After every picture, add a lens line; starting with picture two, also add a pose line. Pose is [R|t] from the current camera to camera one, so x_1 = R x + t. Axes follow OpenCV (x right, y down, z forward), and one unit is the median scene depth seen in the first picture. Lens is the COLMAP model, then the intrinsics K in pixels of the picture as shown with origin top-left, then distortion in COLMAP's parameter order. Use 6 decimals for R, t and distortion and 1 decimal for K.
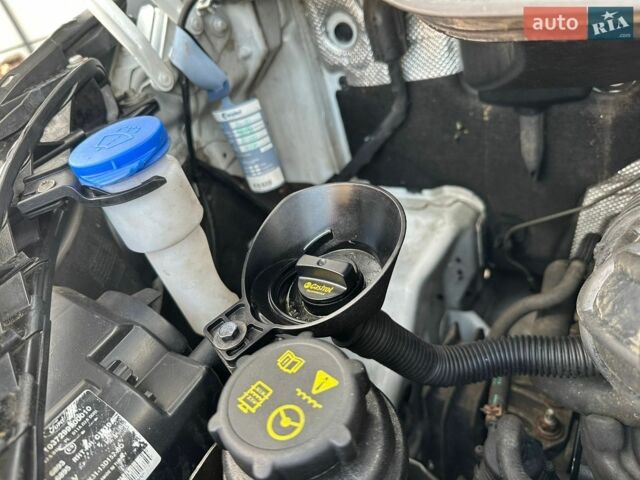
lens RADIAL K [[455.8, 0, 317.0], [0, 455.8, 241.7], [0, 0, 1]] dist [0.005188, 0.001028]
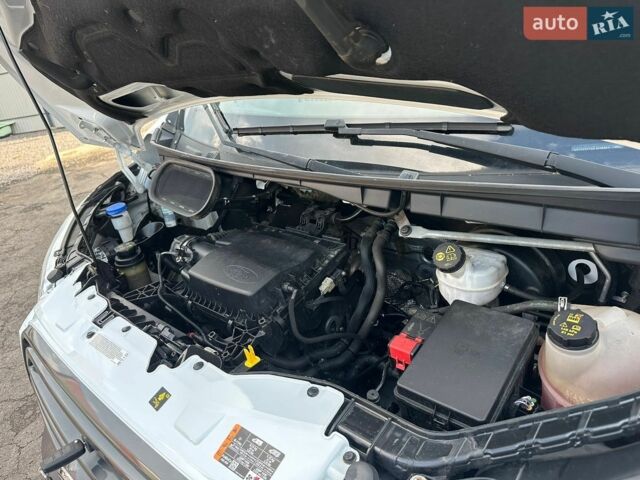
lens RADIAL K [[455.8, 0, 320.0], [0, 455.8, 242.1], [0, 0, 1]] dist [0.005188, 0.001028]
pose [[0.983052, 0.161294, -0.087142, 1.210945], [-0.172908, 0.973706, -0.148321, 0.276779], [0.060927, 0.160875, 0.985092, -2.011868]]
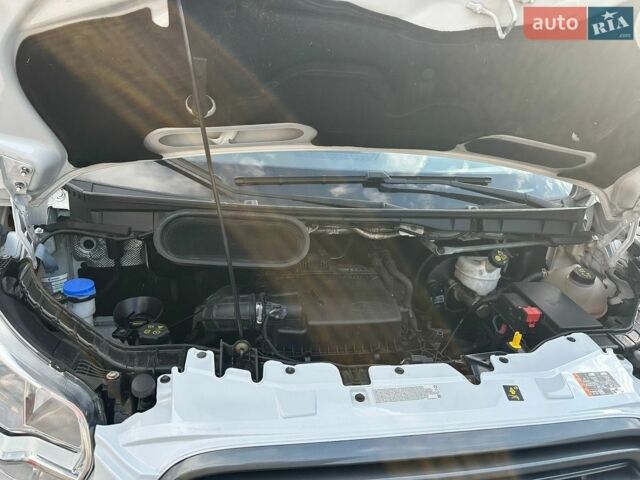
lens RADIAL K [[455.8, 0, 318.9], [0, 455.8, 239.8], [0, 0, 1]] dist [0.005188, 0.001028]
pose [[0.681683, 0.060665, 0.729128, -0.916569], [0.203066, 0.941717, -0.268205, 0.391855], [-0.702903, 0.330892, 0.629633, -1.360563]]
